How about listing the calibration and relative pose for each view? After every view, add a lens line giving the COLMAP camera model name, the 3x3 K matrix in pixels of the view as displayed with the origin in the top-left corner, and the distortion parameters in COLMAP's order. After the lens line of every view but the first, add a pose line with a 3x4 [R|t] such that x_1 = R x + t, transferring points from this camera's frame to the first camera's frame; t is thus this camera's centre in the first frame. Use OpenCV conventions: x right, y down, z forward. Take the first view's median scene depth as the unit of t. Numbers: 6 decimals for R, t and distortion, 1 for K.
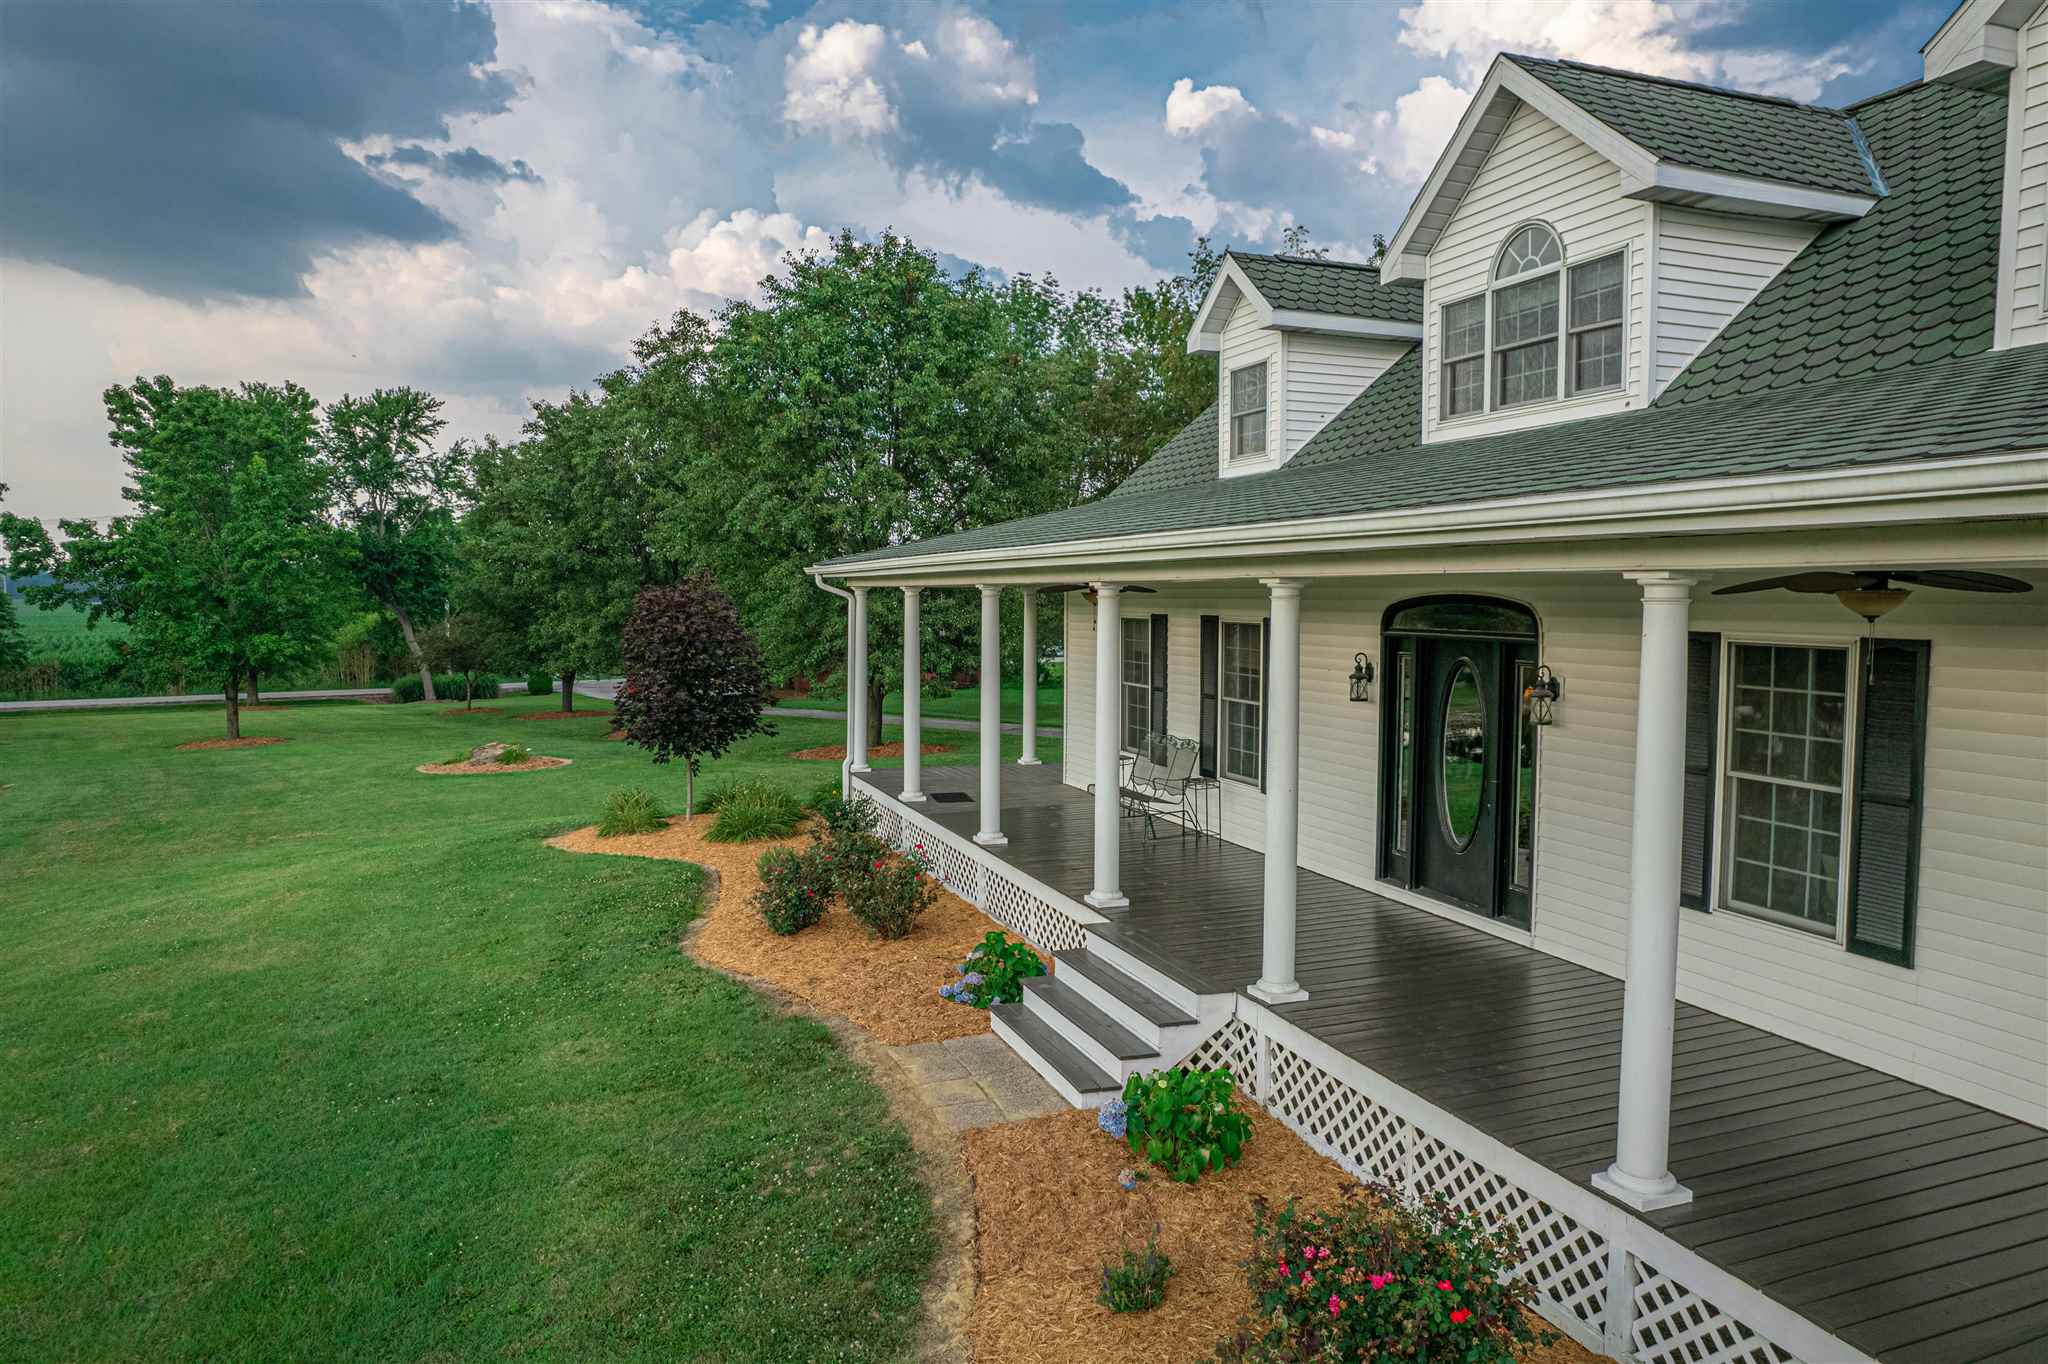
lens RADIAL K [[1301.3, 0, 1024.0], [0, 1301.3, 682.0], [0, 0, 1]] dist [-0.035220, 0.002811]
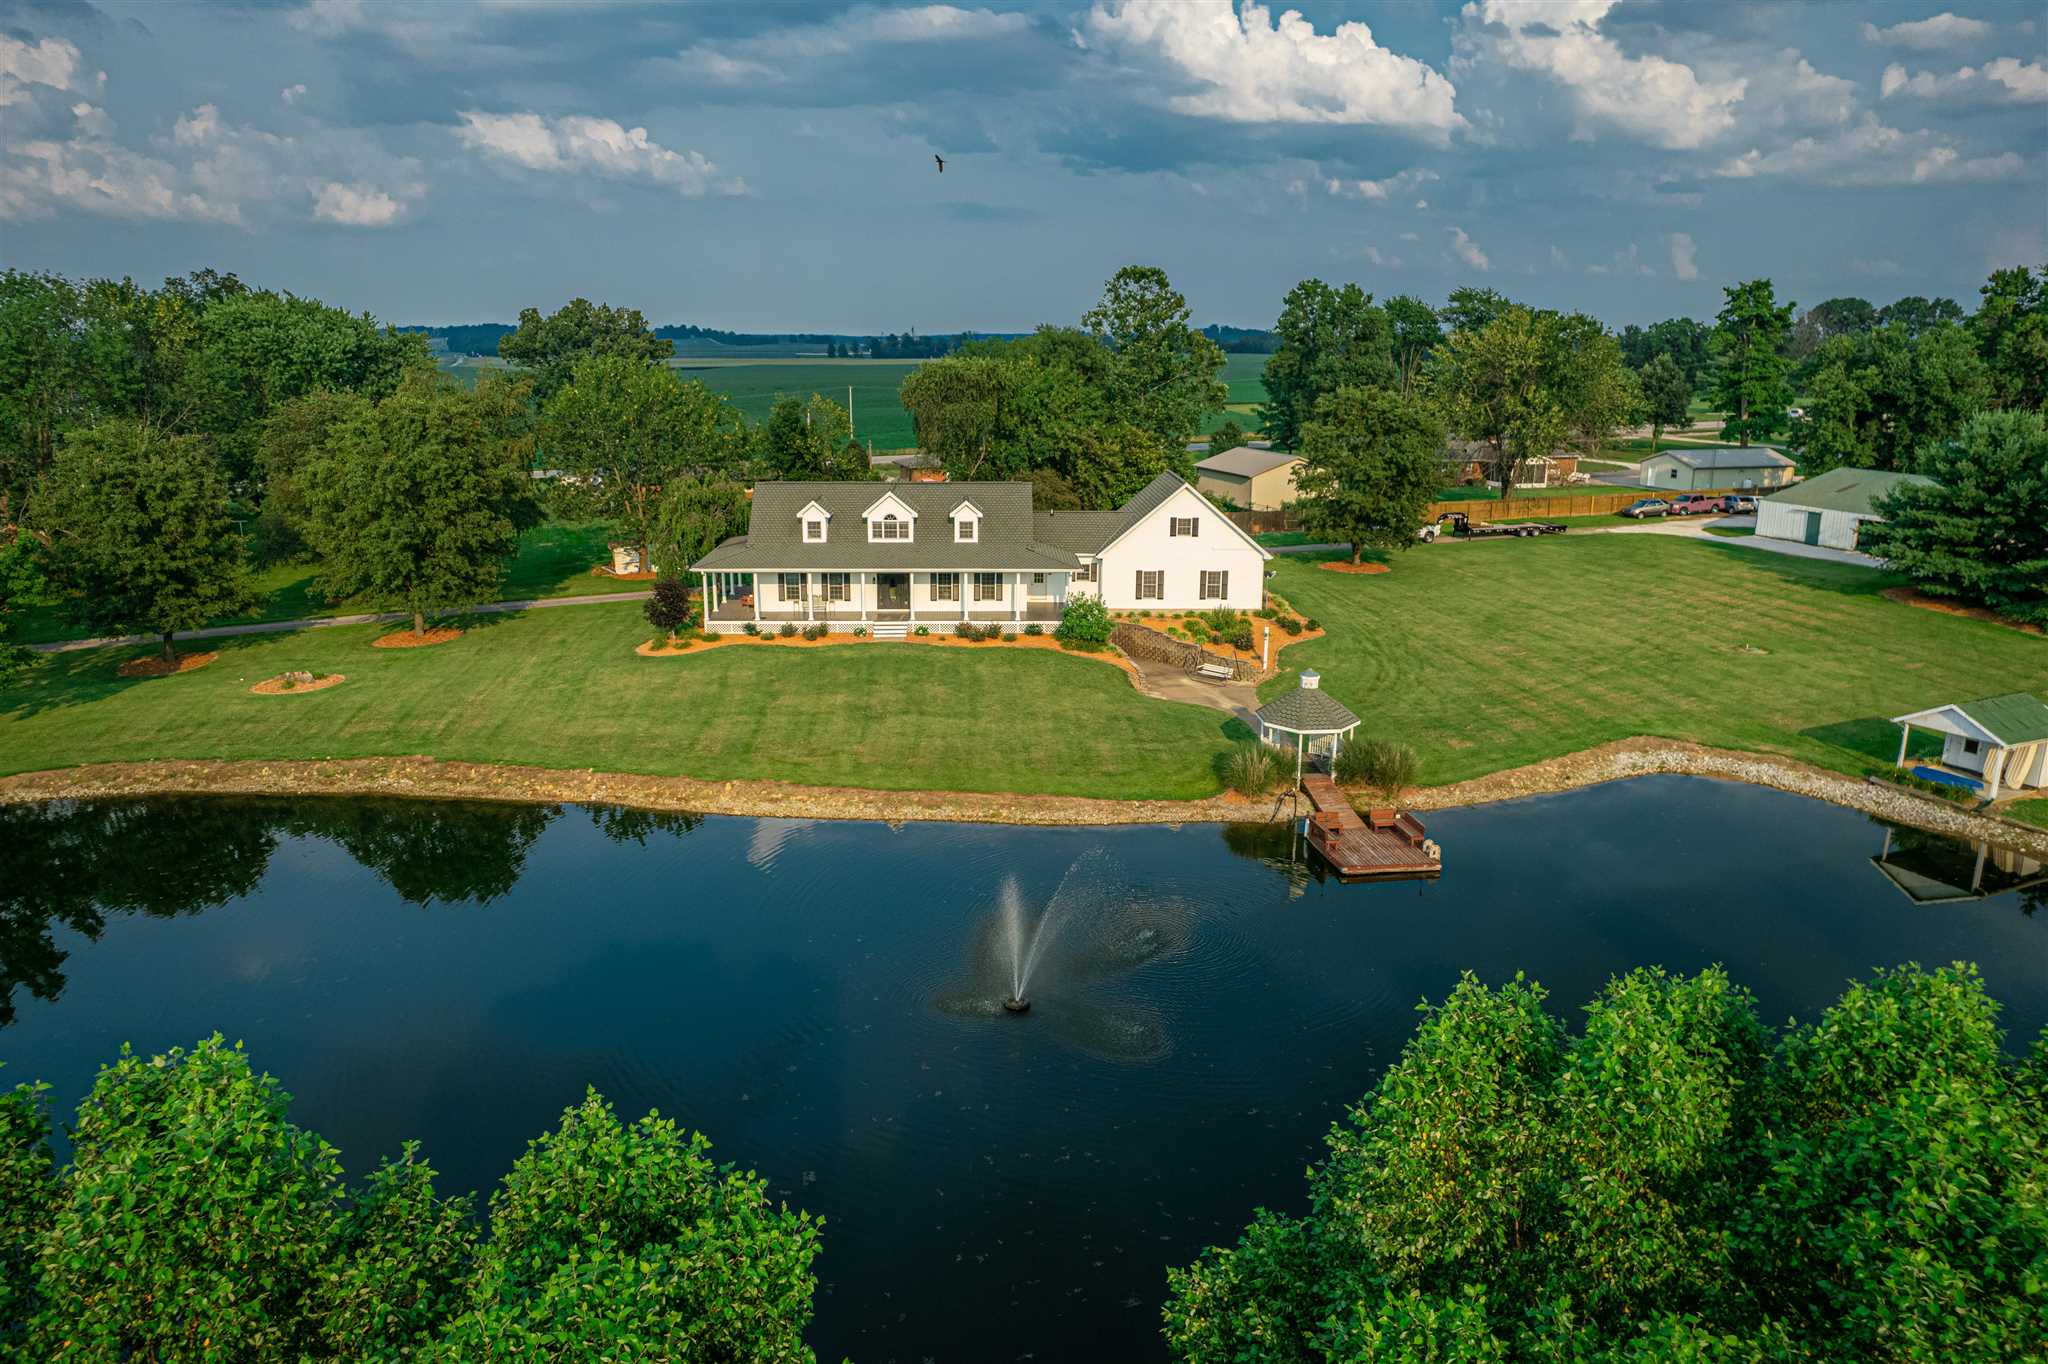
lens RADIAL K [[1301.3, 0, 1024.0], [0, 1301.3, 682.0], [0, 0, 1]] dist [-0.035220, 0.002811]
pose [[0.302664, -0.224596, 0.926256, -4.630154], [0.059293, 0.974393, 0.216894, -0.715299], [-0.951251, -0.010726, 0.308231, -1.422396]]
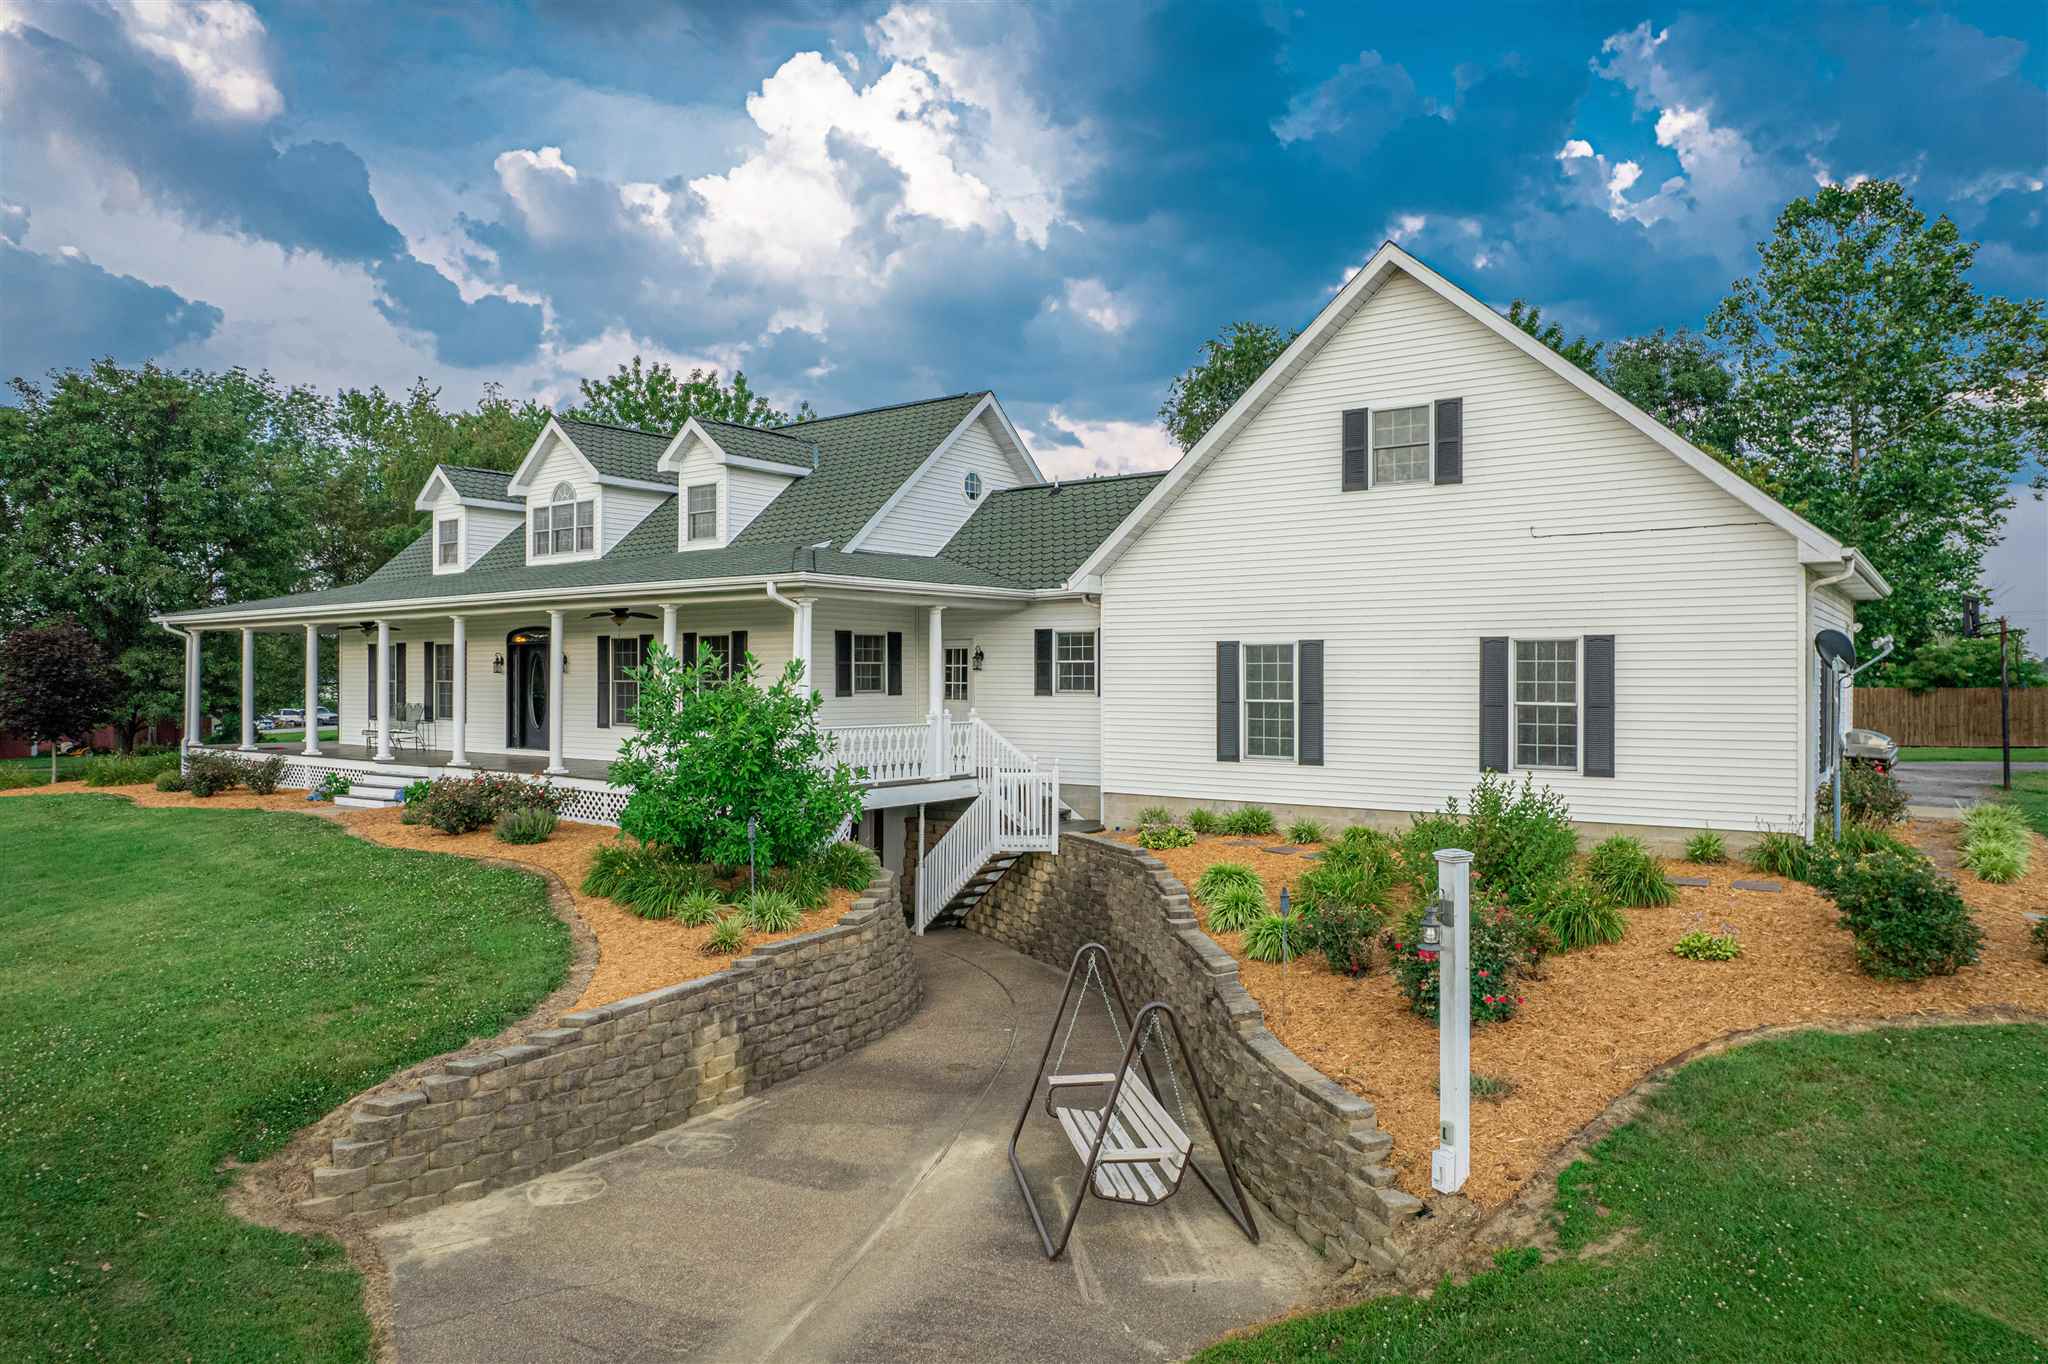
lens RADIAL K [[1301.3, 0, 1024.0], [0, 1301.3, 682.0], [0, 0, 1]] dist [-0.035220, 0.002811]
pose [[0.837376, -0.004184, 0.546612, -0.182695], [0.039182, 0.997858, -0.052386, 0.153398], [-0.545222, 0.065284, 0.835746, -1.195840]]
